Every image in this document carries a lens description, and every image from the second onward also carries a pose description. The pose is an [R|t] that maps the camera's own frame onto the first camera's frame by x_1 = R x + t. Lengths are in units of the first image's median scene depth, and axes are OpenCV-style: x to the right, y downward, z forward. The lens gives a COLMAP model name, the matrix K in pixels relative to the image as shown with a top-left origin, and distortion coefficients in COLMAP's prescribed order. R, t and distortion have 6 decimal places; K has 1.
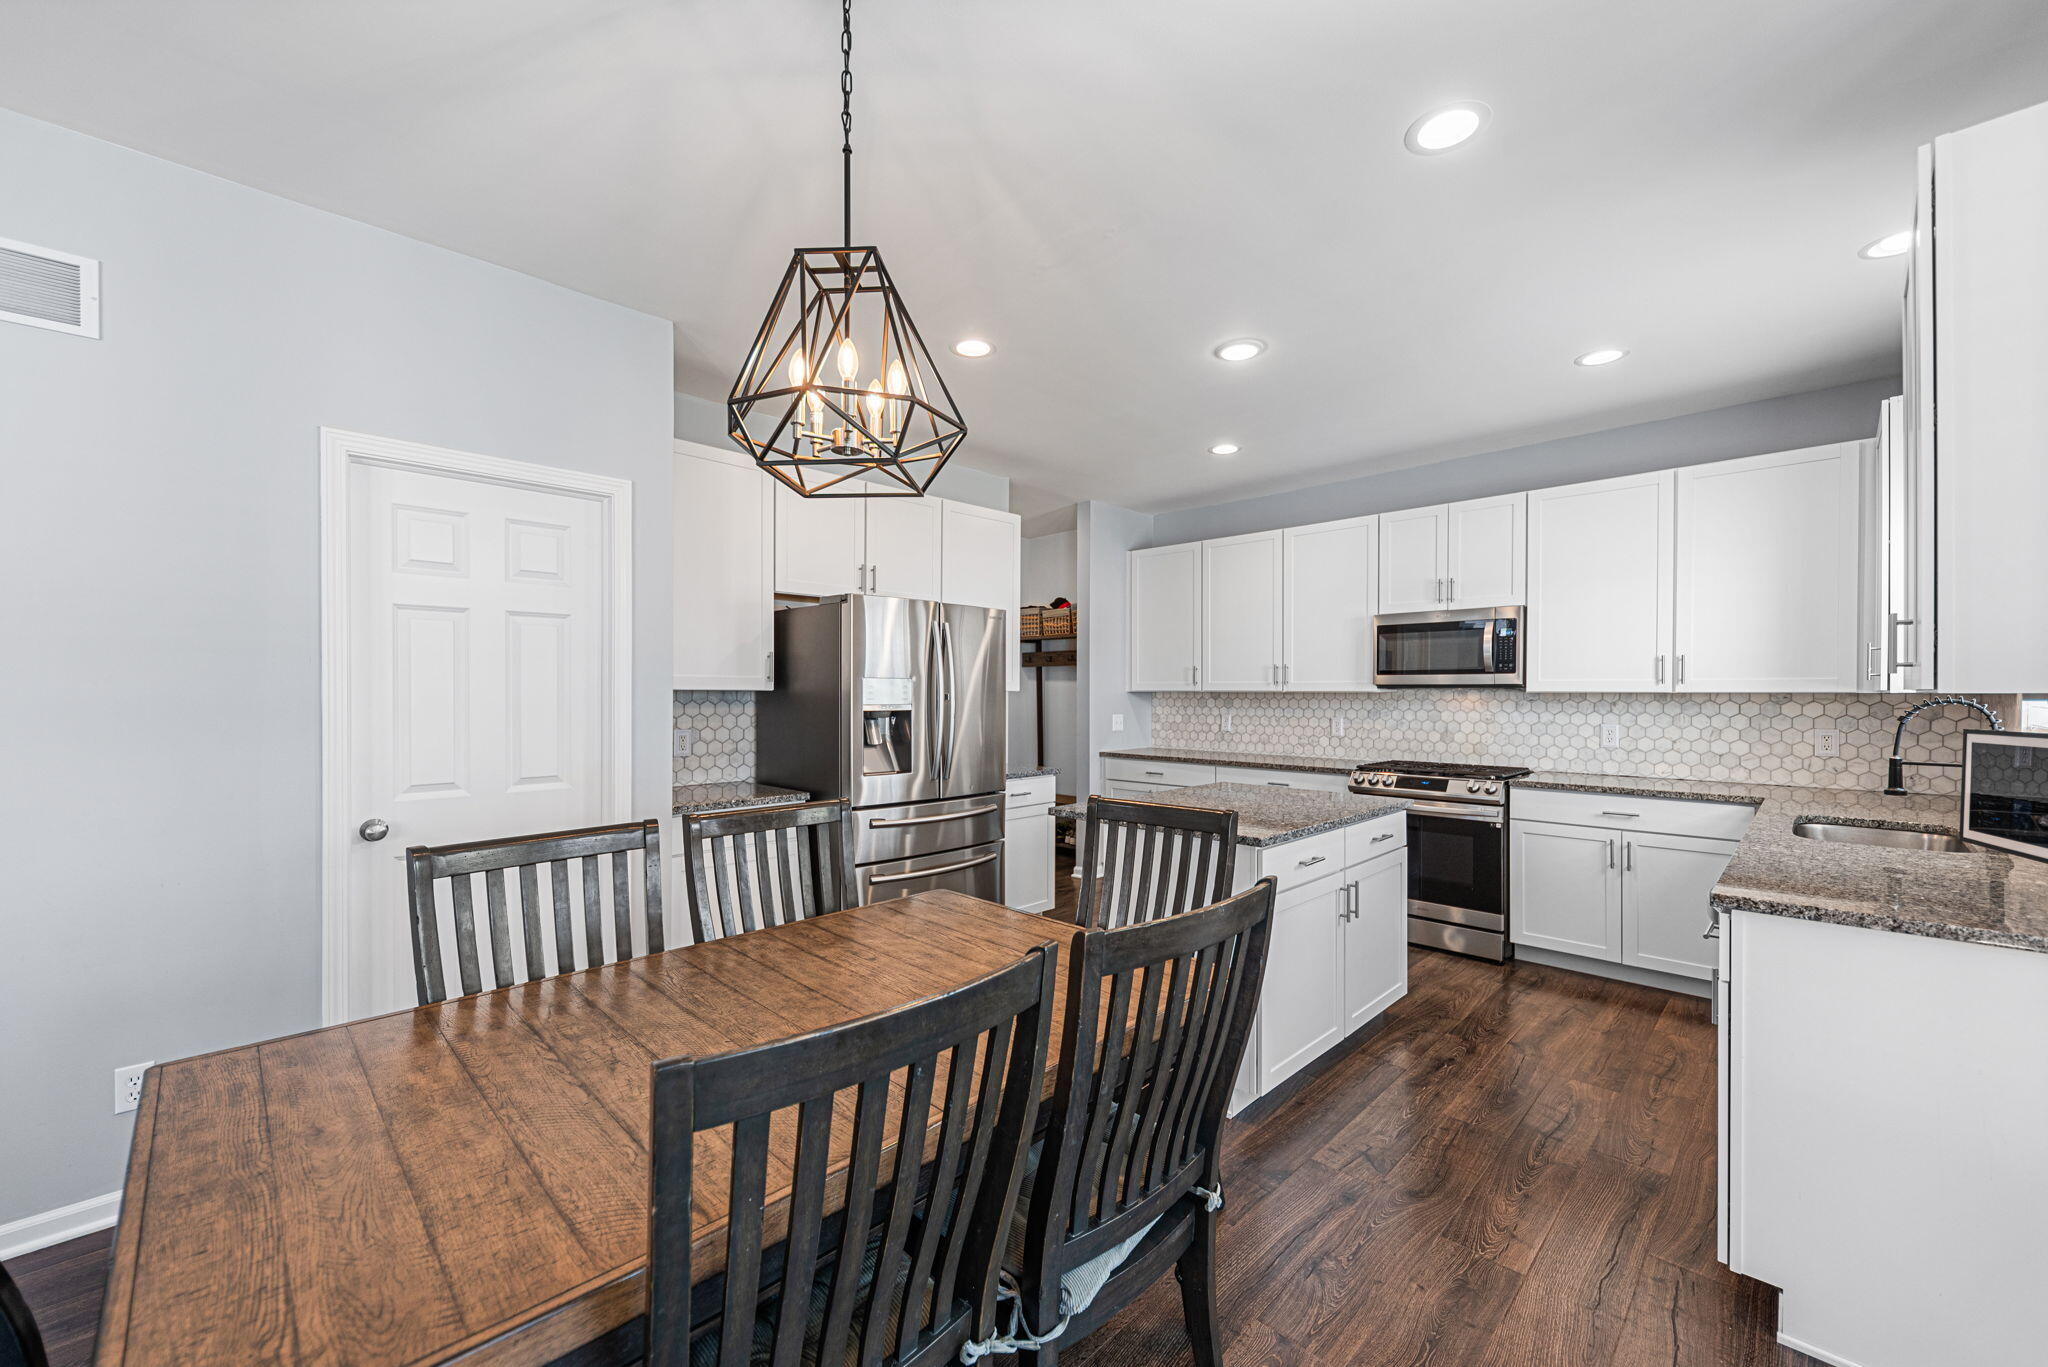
lens RADIAL K [[813.2, 0, 1029.1], [0, 813.2, 691.2], [0, 0, 1]] dist [0.001396, -0.000044]
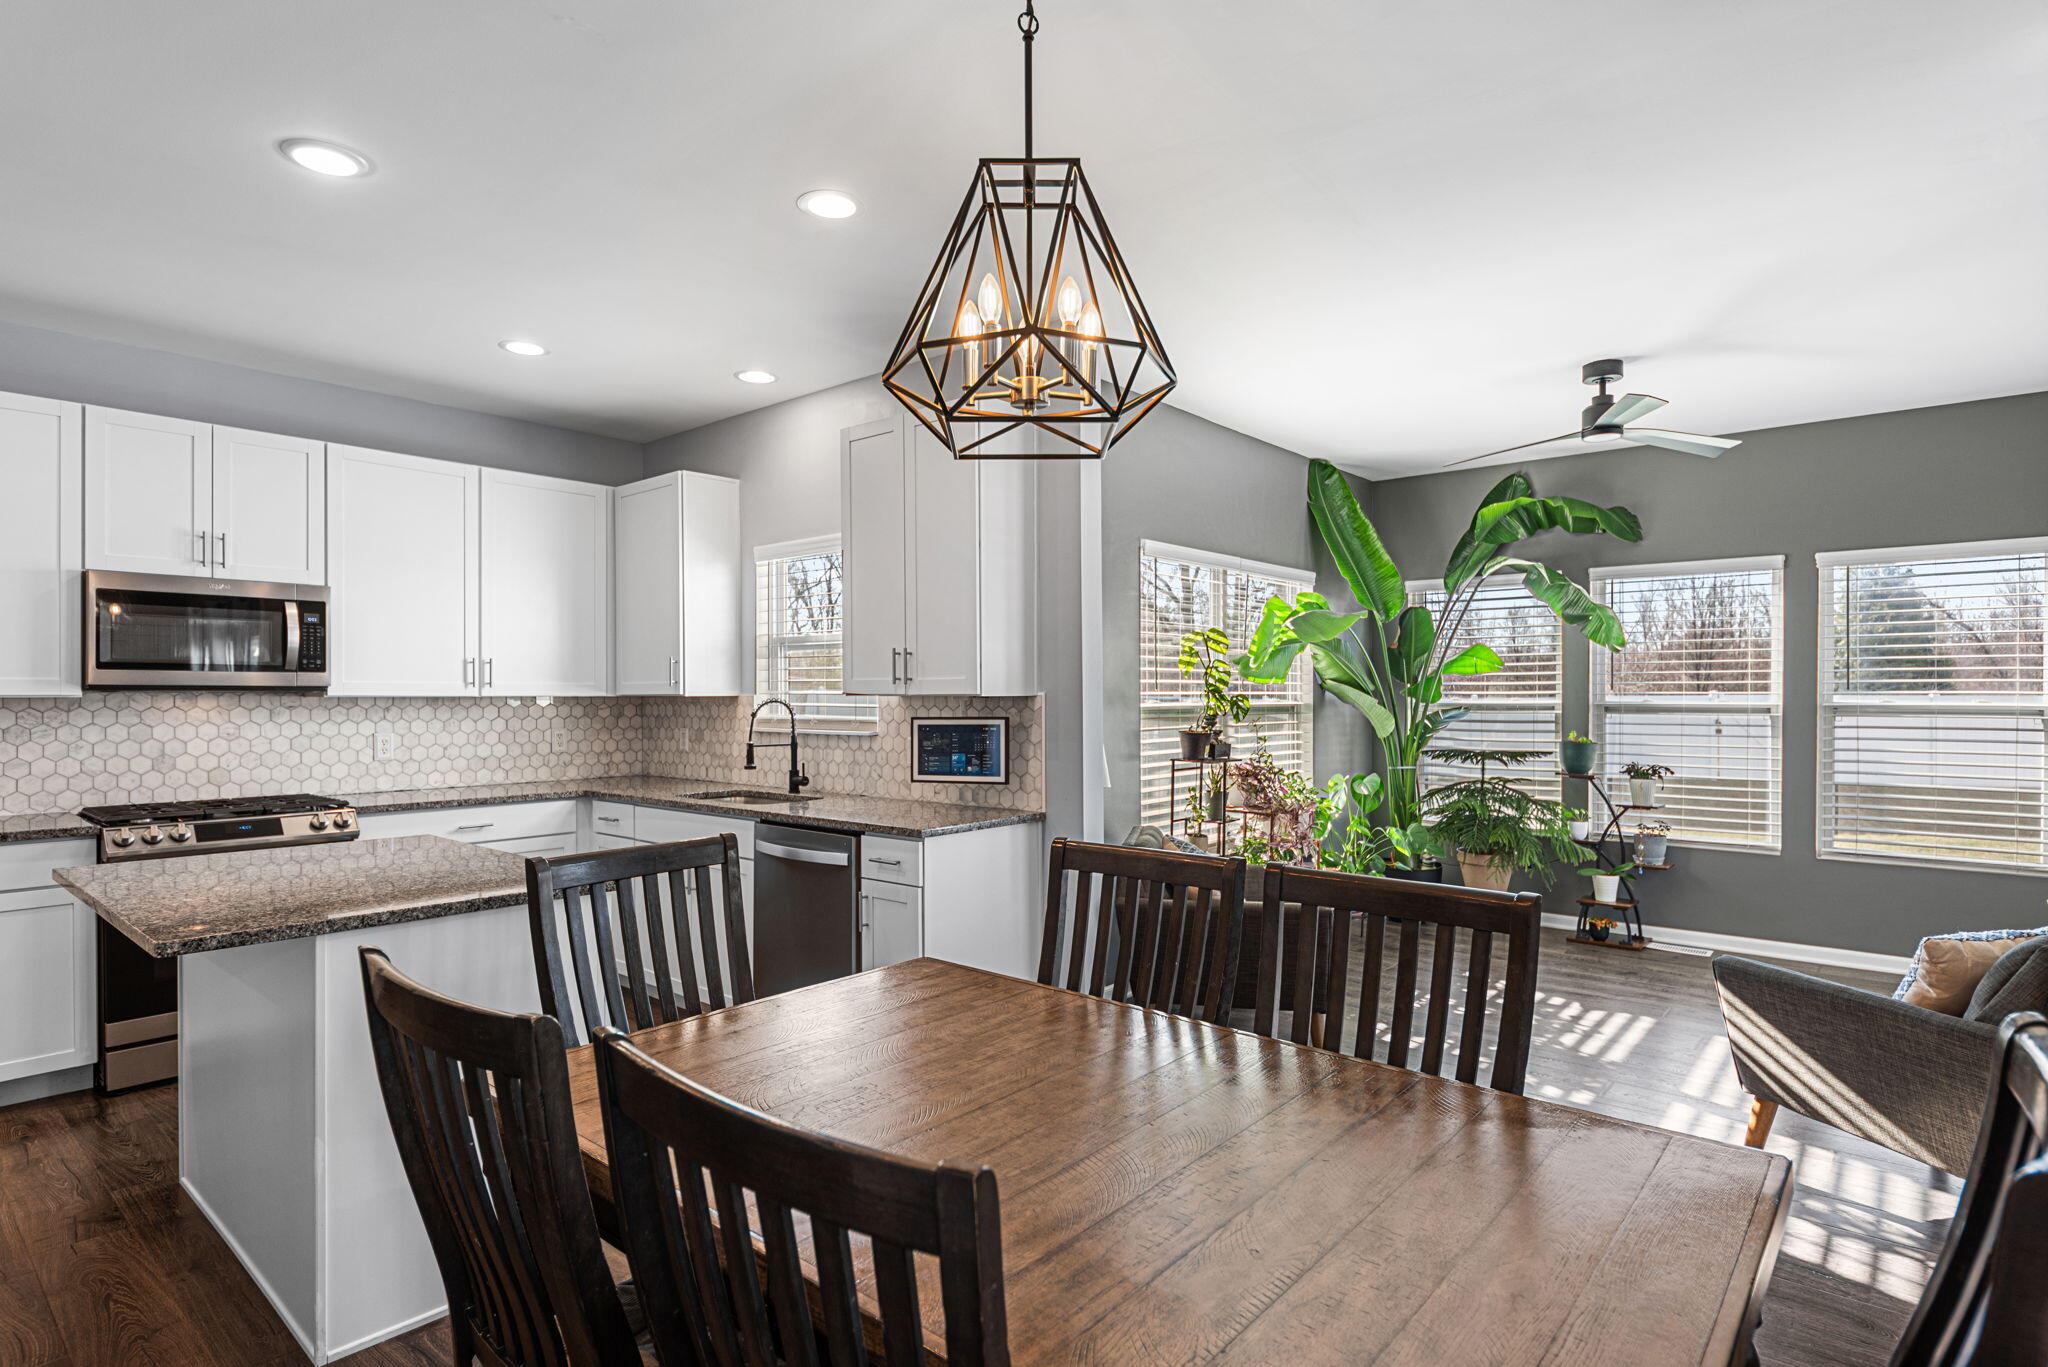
lens RADIAL K [[1039.2, 0, 1055.7], [0, 1039.2, 684.2], [0, 0, 1]] dist [-0.002007, -0.000692]
pose [[-0.085158, 0.008125, 0.996334, -0.451725], [0.001018, 0.999967, -0.008068, -0.001838], [-0.996367, 0.000327, -0.085163, 0.379627]]
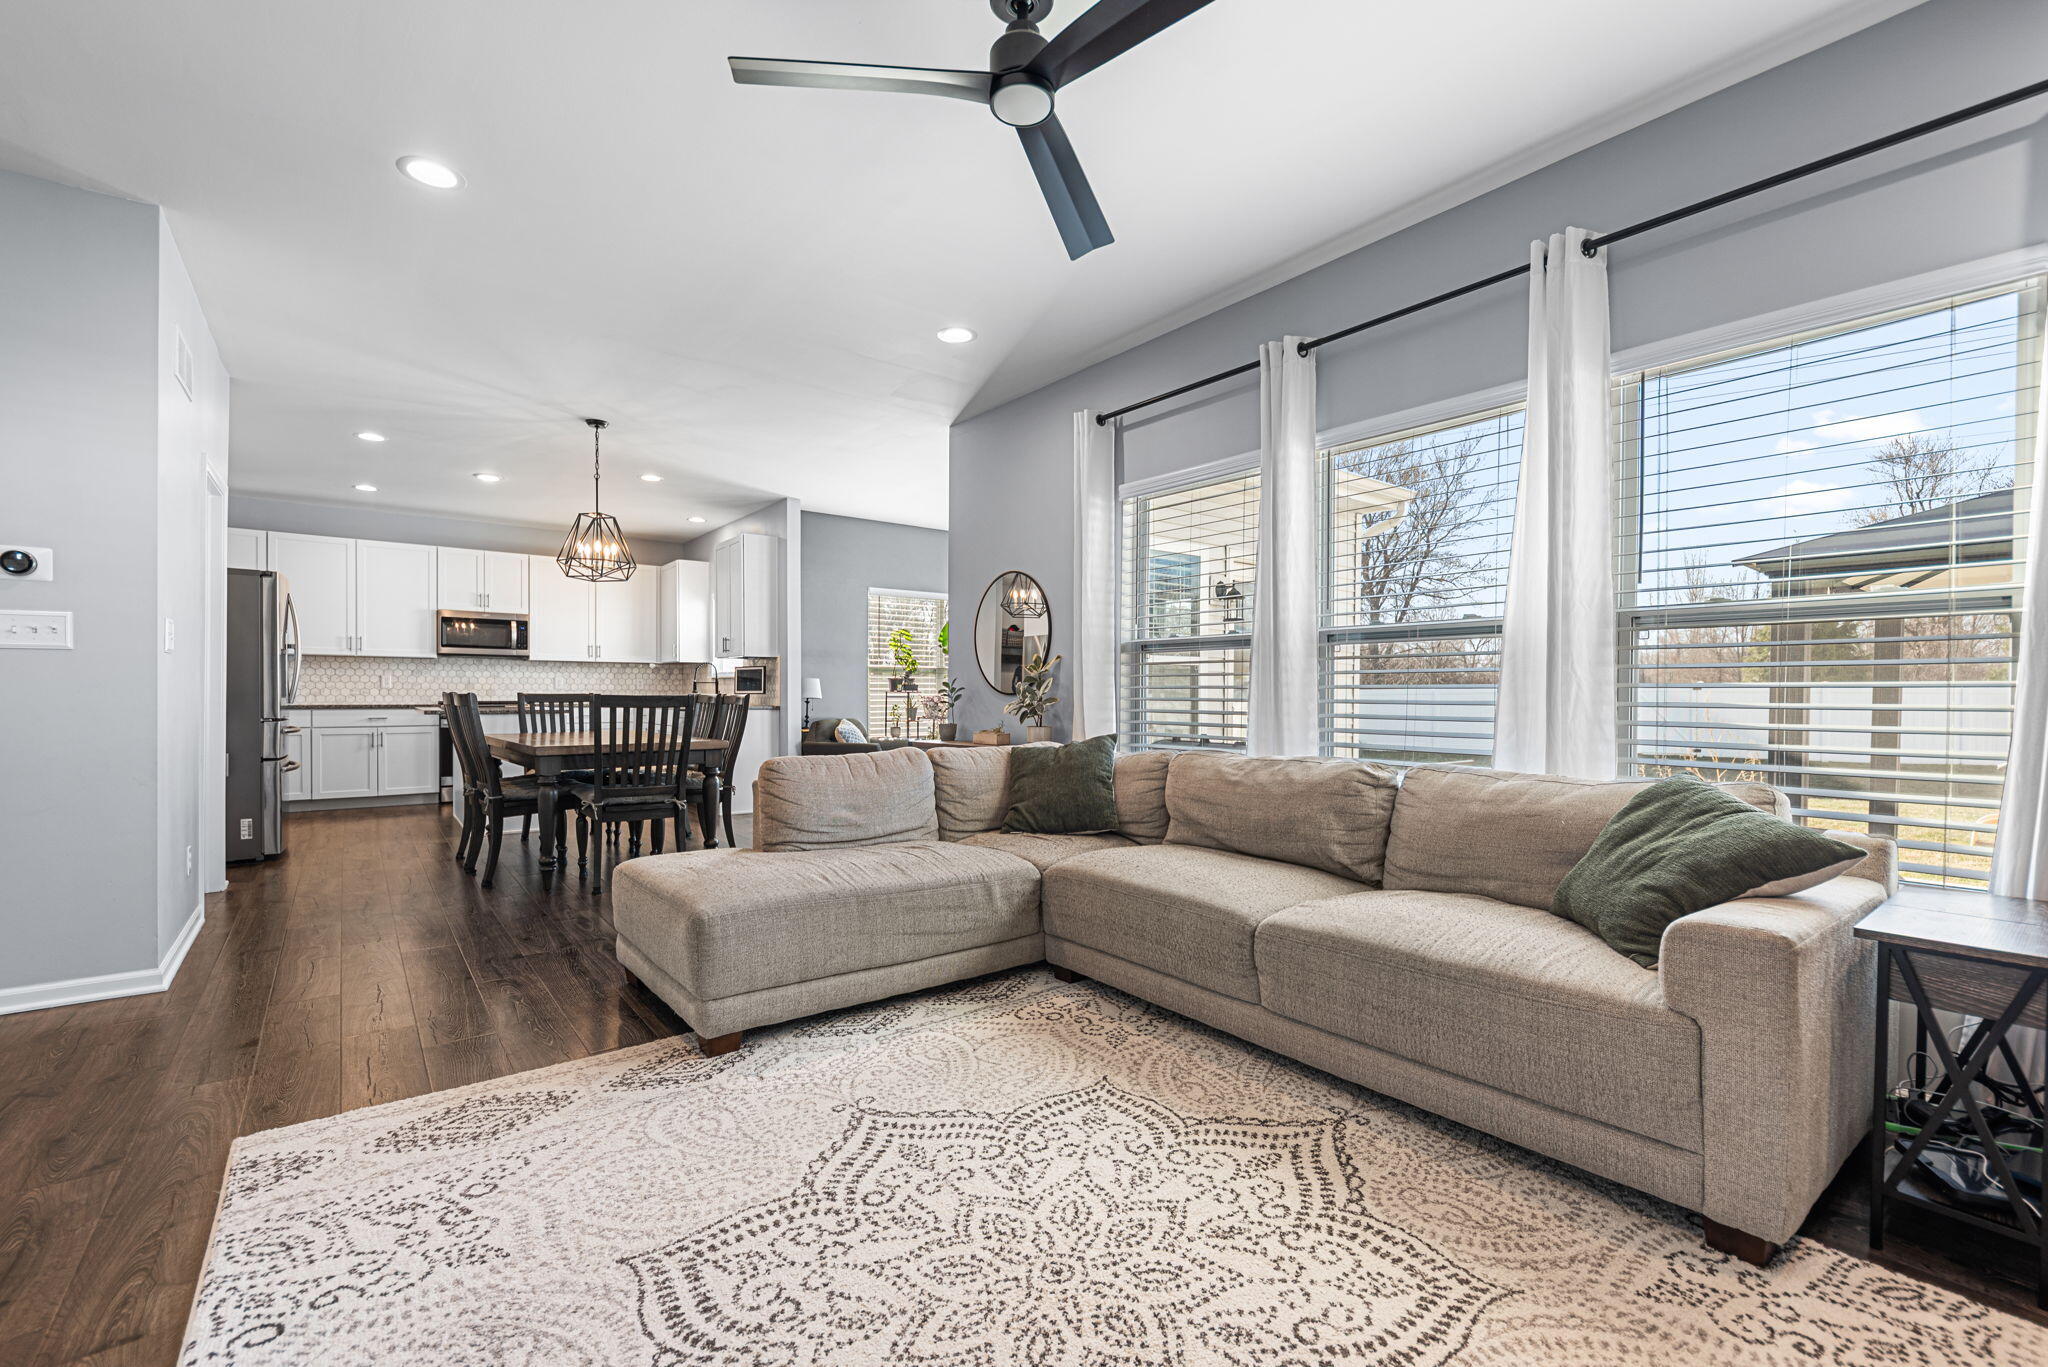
lens RADIAL K [[813.2, 0, 1029.1], [0, 813.2, 691.2], [0, 0, 1]] dist [0.001396, -0.000044]
pose [[0.101046, -0.004656, 0.994871, -1.168192], [-0.004907, 0.999975, 0.005178, 0.058467], [-0.994870, -0.005405, 0.101021, -0.359254]]
